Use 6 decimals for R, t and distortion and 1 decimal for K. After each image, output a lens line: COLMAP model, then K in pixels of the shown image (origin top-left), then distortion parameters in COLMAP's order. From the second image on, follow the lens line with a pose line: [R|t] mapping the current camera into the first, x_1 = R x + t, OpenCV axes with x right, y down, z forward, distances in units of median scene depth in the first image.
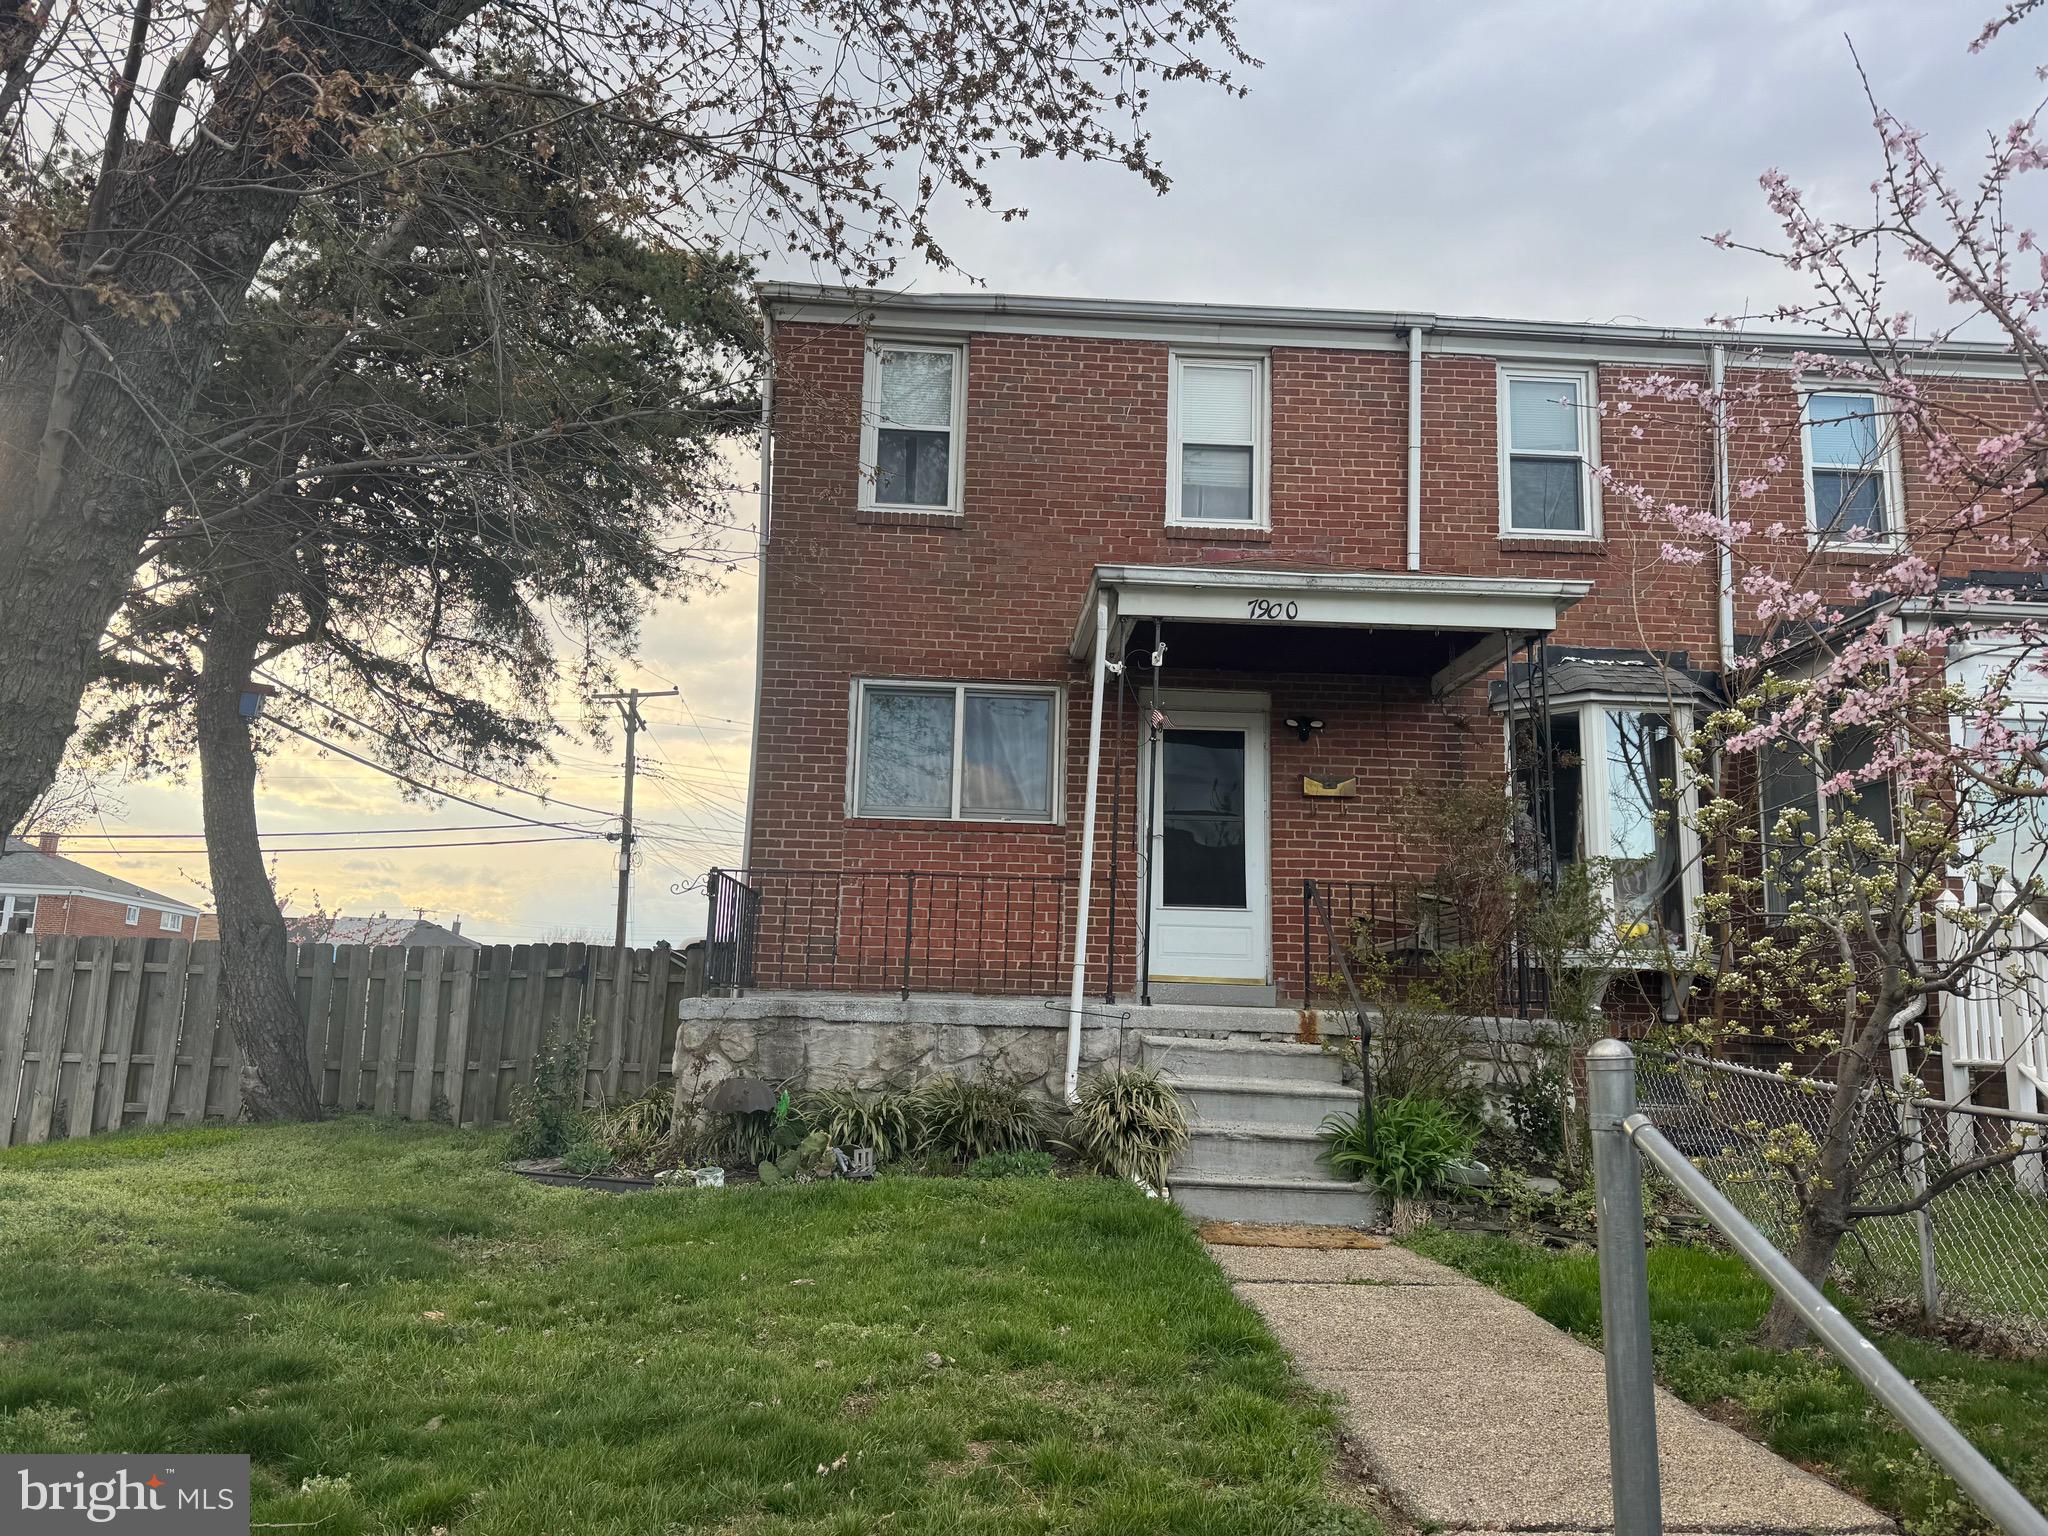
lens RADIAL K [[1416.0, 0, 1014.2], [0, 1416.0, 792.4], [0, 0, 1]] dist [0.204615, -0.377881]
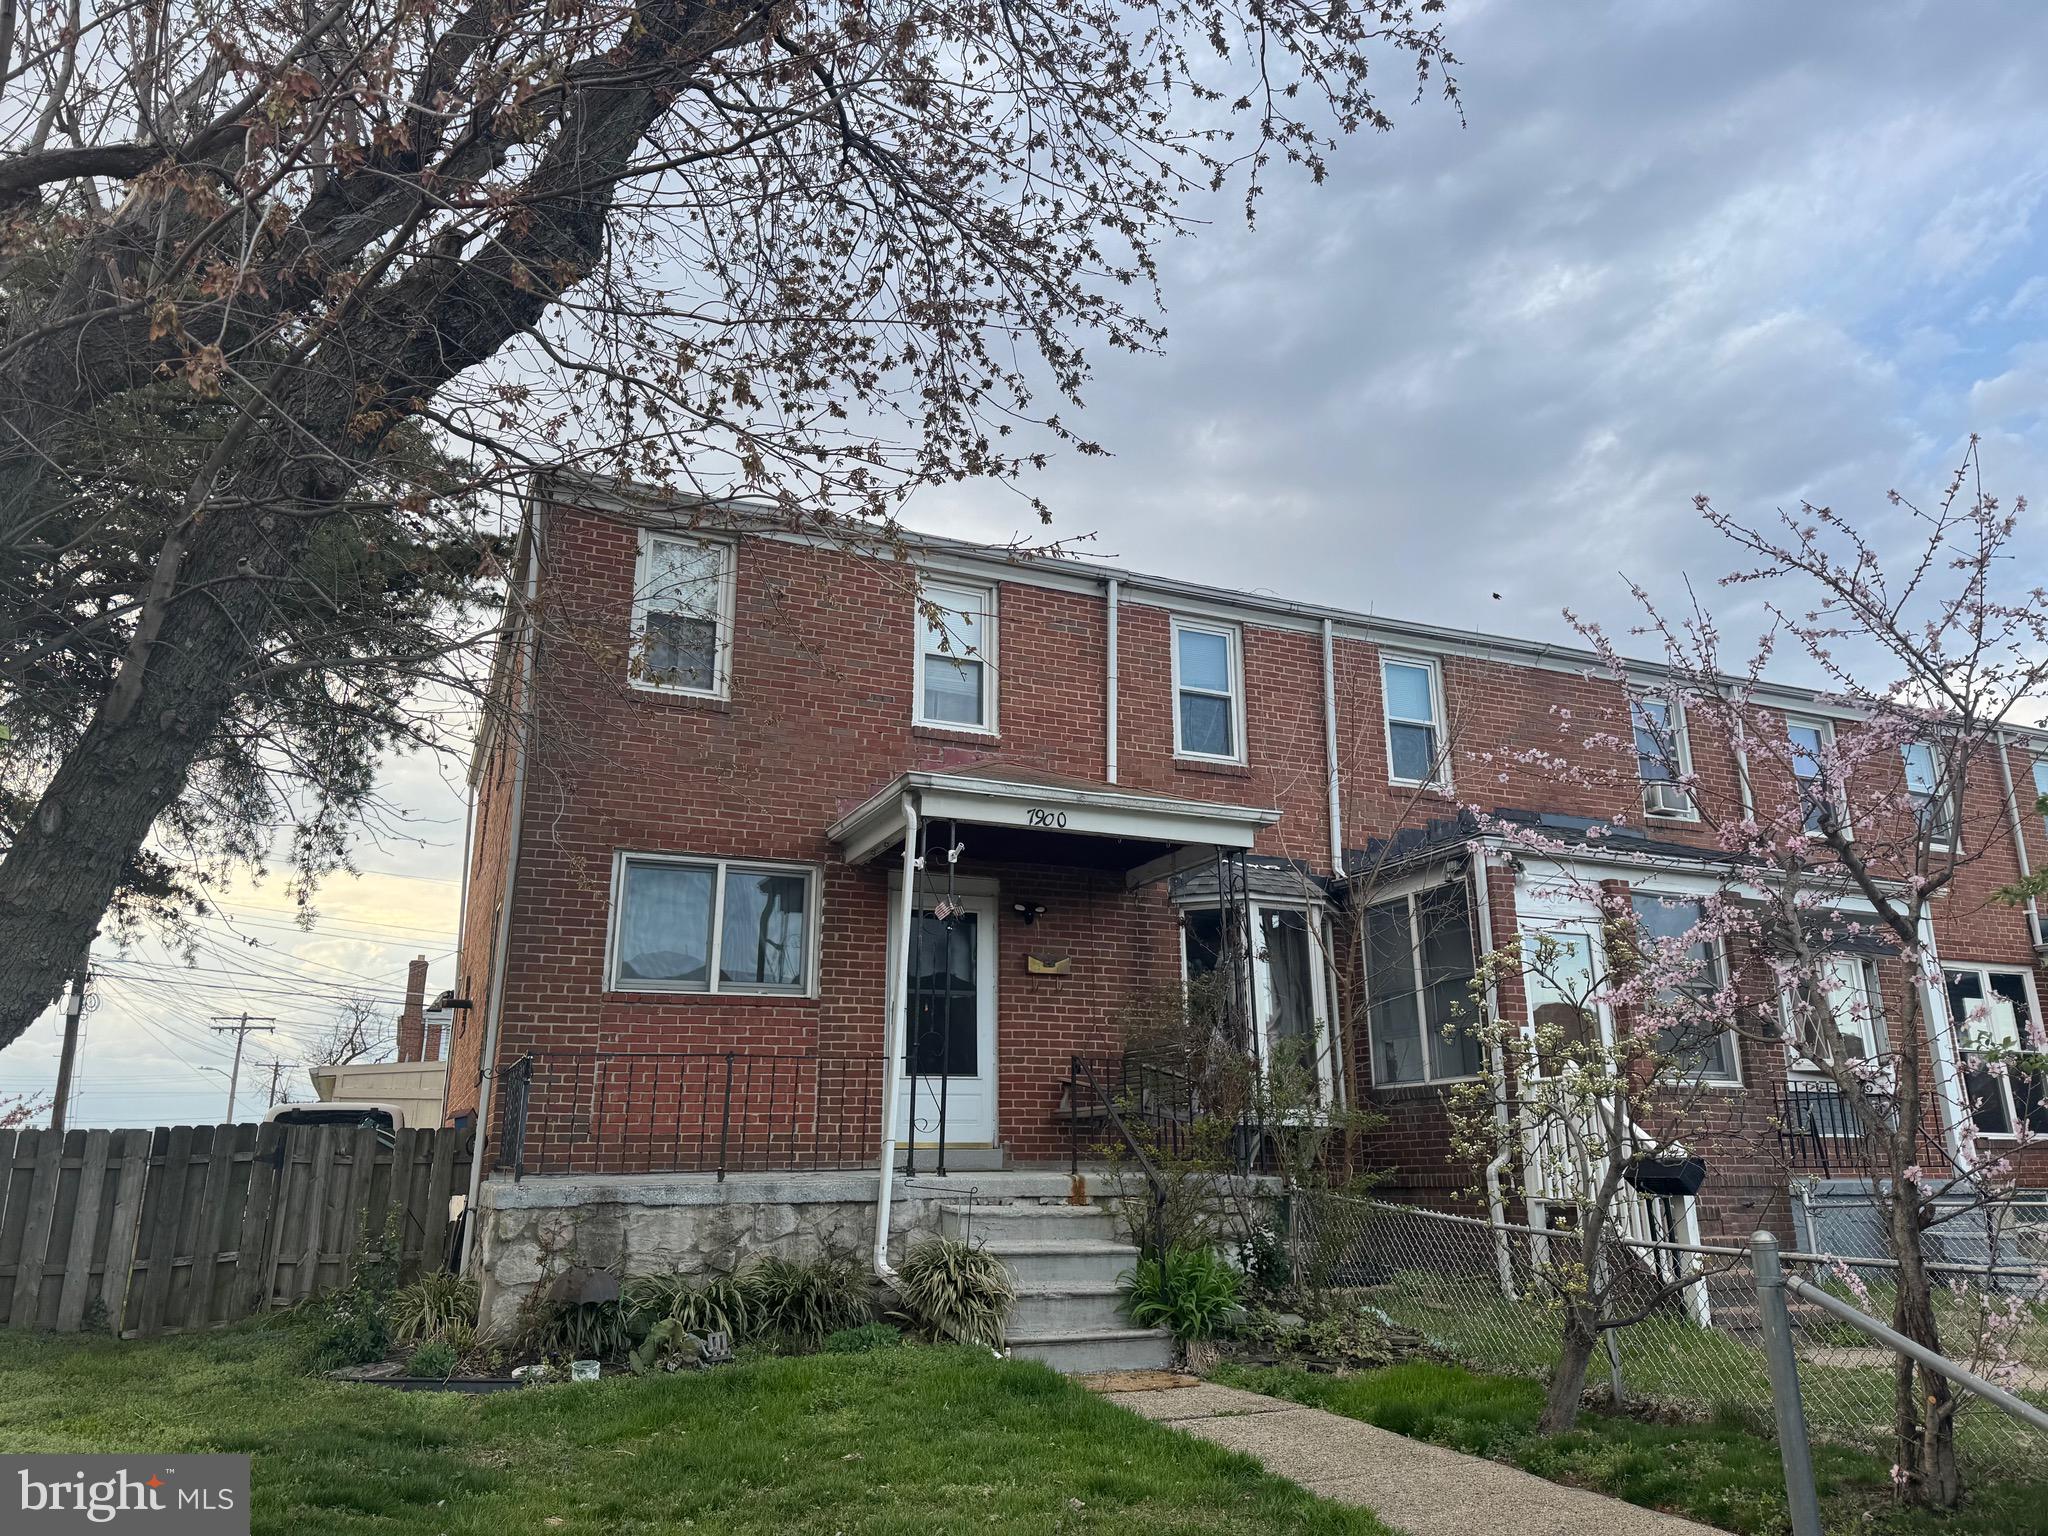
lens RADIAL K [[1433.6, 0, 1018.9], [0, 1433.6, 774.2], [0, 0, 1]] dist [0.191386, -0.388125]
pose [[0.934635, 0.063169, 0.349953, -0.214640], [-0.026868, 0.993827, -0.107634, -0.031774], [-0.354592, 0.091196, 0.930563, -0.070229]]
